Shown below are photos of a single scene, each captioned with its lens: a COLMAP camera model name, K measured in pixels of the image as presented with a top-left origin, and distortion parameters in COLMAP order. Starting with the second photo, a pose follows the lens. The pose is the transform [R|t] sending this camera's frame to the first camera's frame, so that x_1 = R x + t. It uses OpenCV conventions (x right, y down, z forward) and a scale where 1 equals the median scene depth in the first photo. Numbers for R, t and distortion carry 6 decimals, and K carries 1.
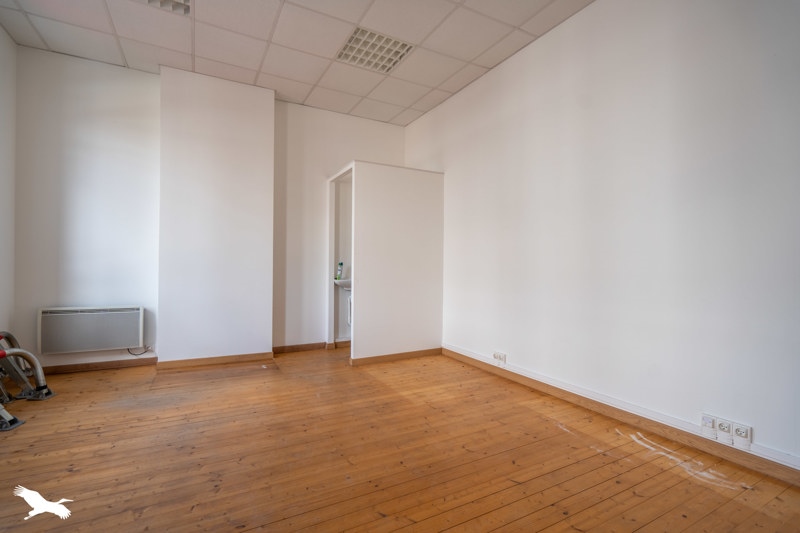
lens RADIAL K [[363.9, 0, 402.3], [0, 363.9, 261.6], [0, 0, 1]] dist [0.001697, -0.000084]
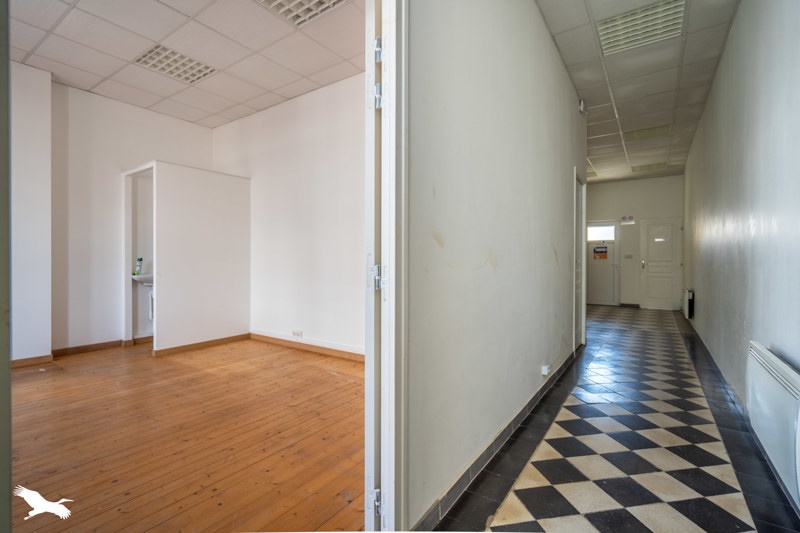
lens RADIAL K [[363.9, 0, 402.3], [0, 363.9, 261.6], [0, 0, 1]] dist [0.001697, -0.000084]
pose [[0.892573, -0.007836, 0.450835, 0.028807], [0.001507, 0.999895, 0.014396, -0.001097], [-0.450901, -0.012171, 0.892491, -0.276480]]
